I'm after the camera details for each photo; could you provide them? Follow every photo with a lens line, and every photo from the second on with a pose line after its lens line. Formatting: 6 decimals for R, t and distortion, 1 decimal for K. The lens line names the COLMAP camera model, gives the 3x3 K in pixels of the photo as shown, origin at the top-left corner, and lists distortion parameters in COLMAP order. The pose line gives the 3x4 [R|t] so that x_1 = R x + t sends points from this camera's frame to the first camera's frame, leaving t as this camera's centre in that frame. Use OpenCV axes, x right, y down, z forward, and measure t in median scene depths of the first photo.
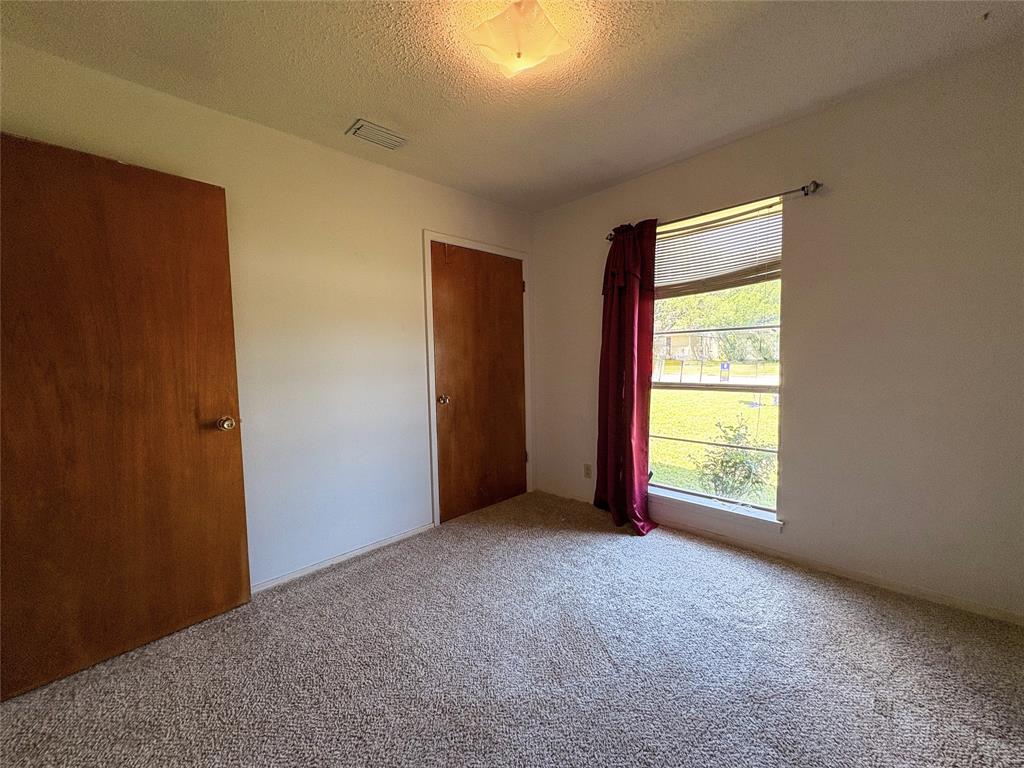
lens RADIAL K [[408.1, 0, 514.4], [0, 408.1, 384.4], [0, 0, 1]] dist [0.000148, 0.000054]
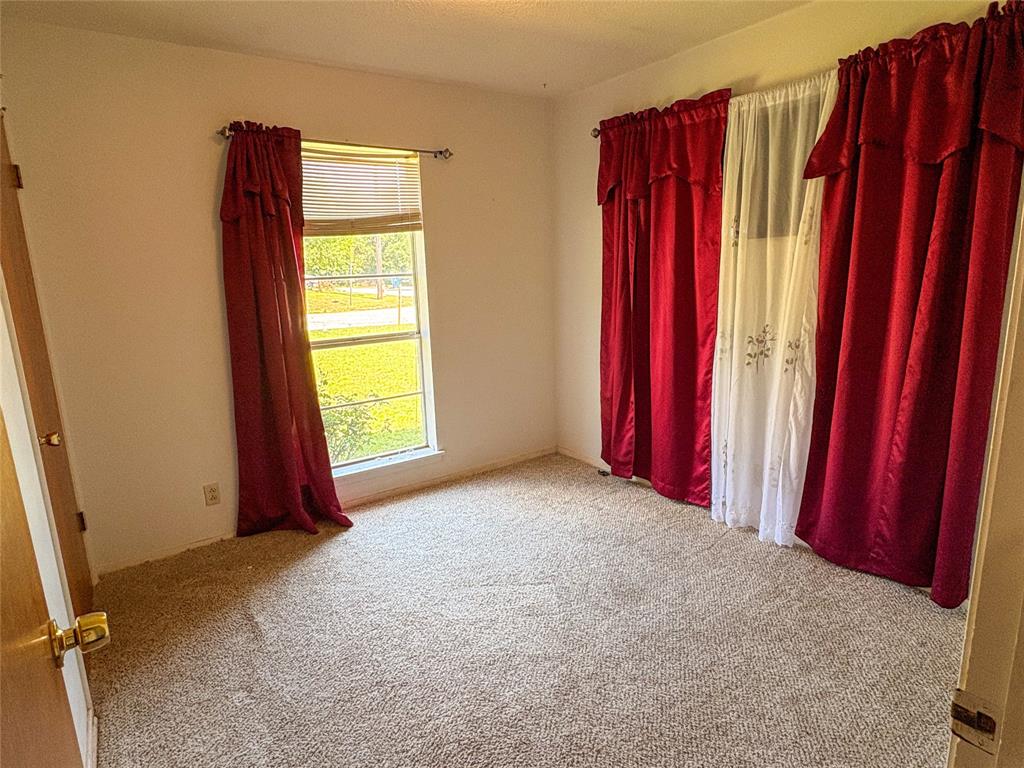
lens RADIAL K [[584.9, 0, 509.2], [0, 584.9, 383.4], [0, 0, 1]] dist [-0.005578, -0.000355]
pose [[0.169903, -0.175252, 0.969752, -0.722595], [0.094697, 0.982409, 0.160949, -0.074996], [-0.980900, 0.064487, 0.183510, 0.436510]]
